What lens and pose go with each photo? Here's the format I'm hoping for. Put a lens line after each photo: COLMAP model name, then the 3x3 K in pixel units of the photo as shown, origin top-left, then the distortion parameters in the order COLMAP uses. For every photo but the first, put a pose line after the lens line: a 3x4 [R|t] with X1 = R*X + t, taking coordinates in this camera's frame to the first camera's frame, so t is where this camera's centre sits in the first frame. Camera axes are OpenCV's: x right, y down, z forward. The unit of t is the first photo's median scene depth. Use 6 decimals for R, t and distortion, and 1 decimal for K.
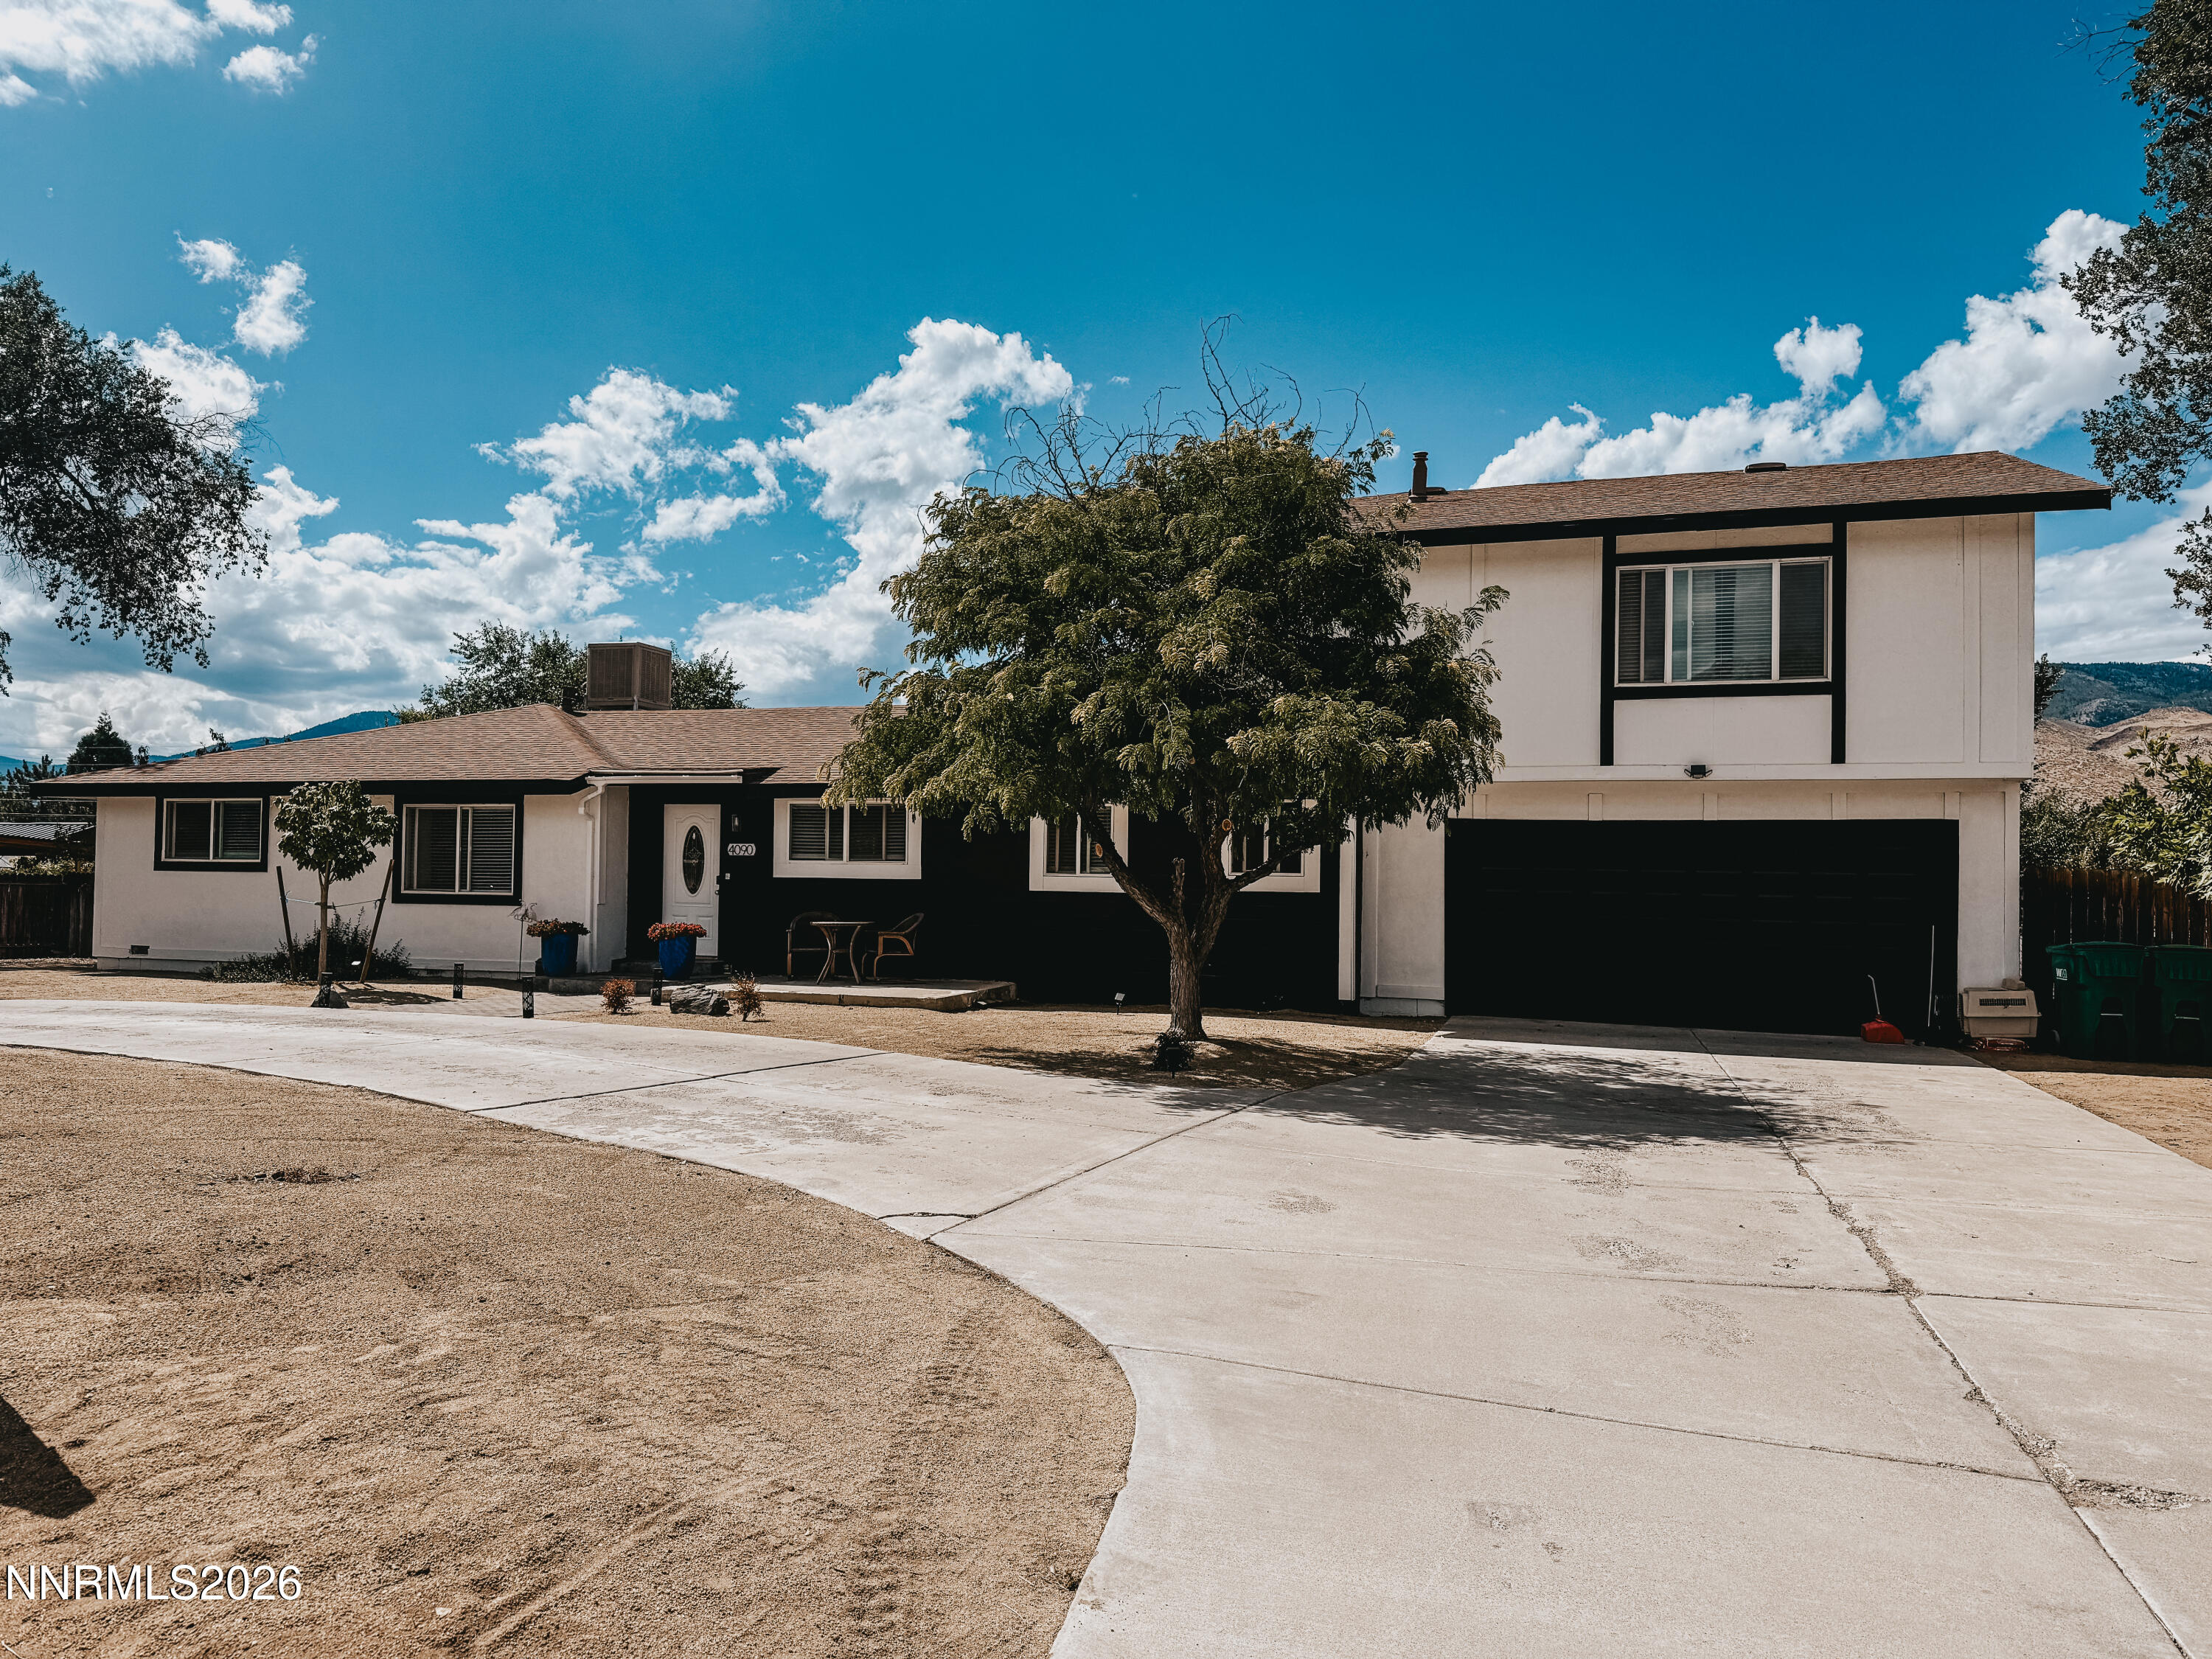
lens RADIAL K [[1546.5, 0, 1110.8], [0, 1546.5, 832.7], [0, 0, 1]] dist [-0.001201, -0.009031]
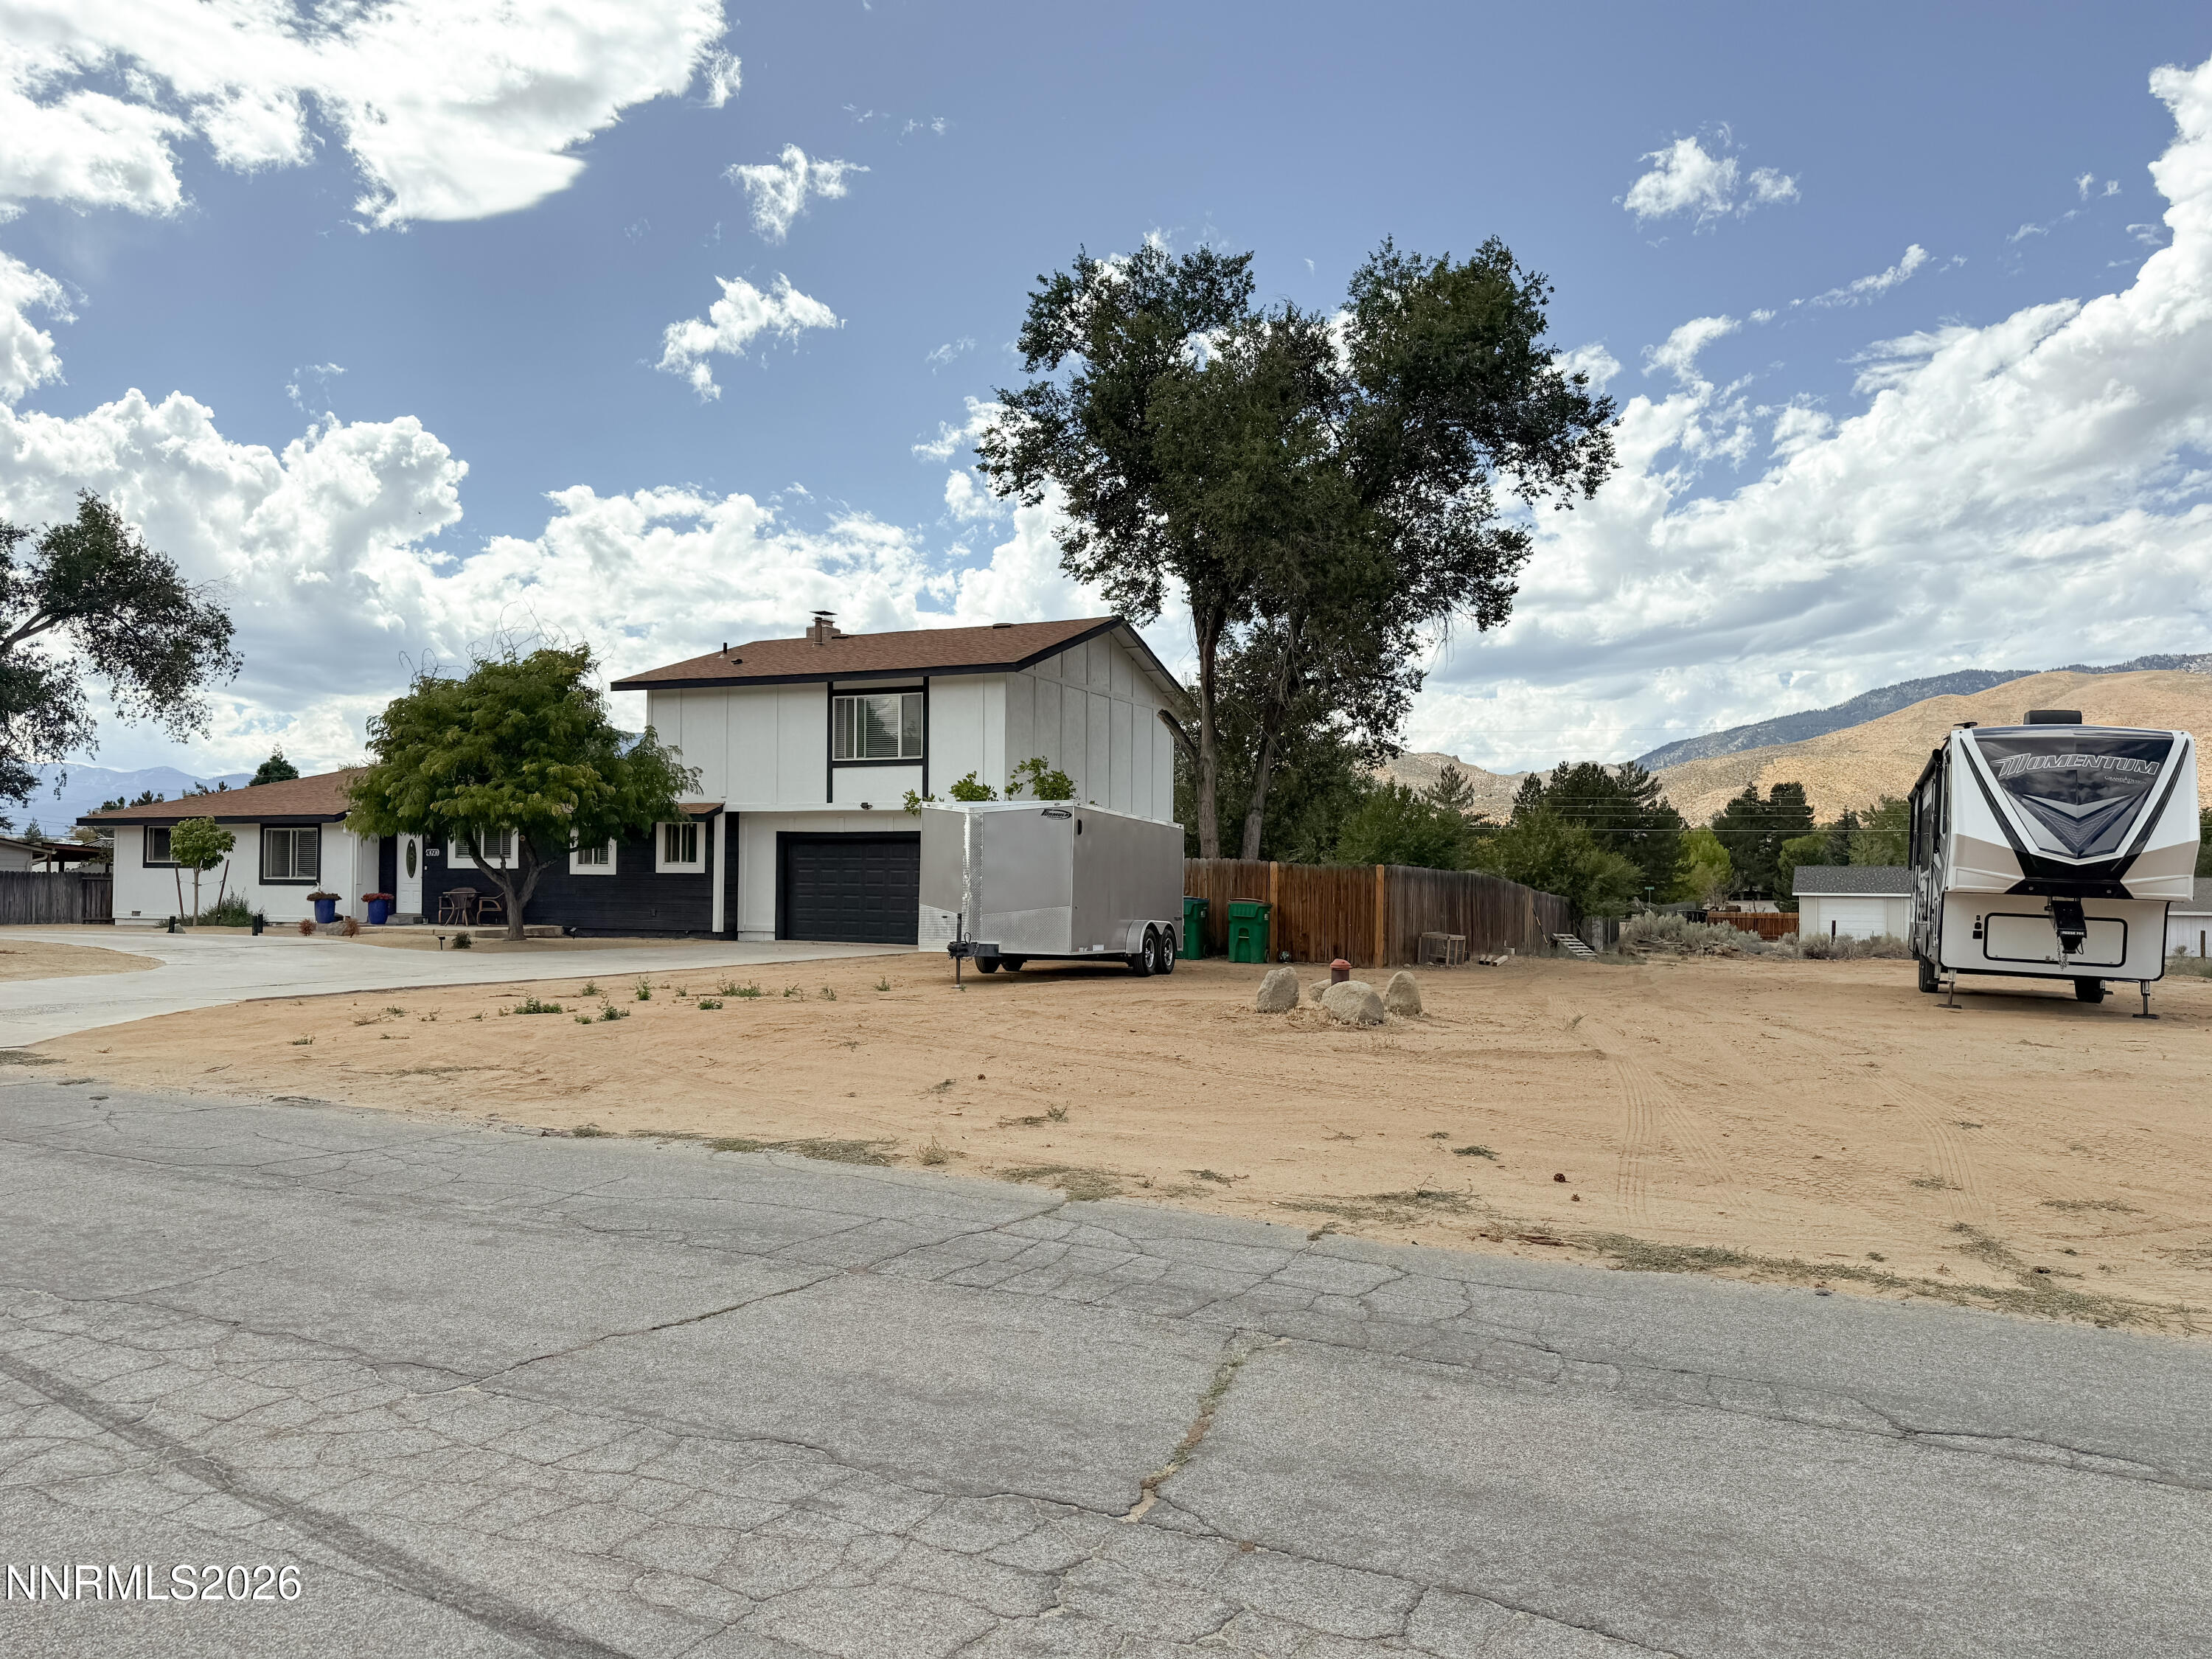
lens RADIAL K [[1546.5, 0, 1101.4], [0, 1546.5, 828.5], [0, 0, 1]] dist [-0.001201, -0.009031]
pose [[0.995473, -0.009622, -0.094555, 0.763714], [0.008502, 0.999889, -0.012236, 0.011705], [0.094663, 0.011377, 0.995444, -0.768299]]
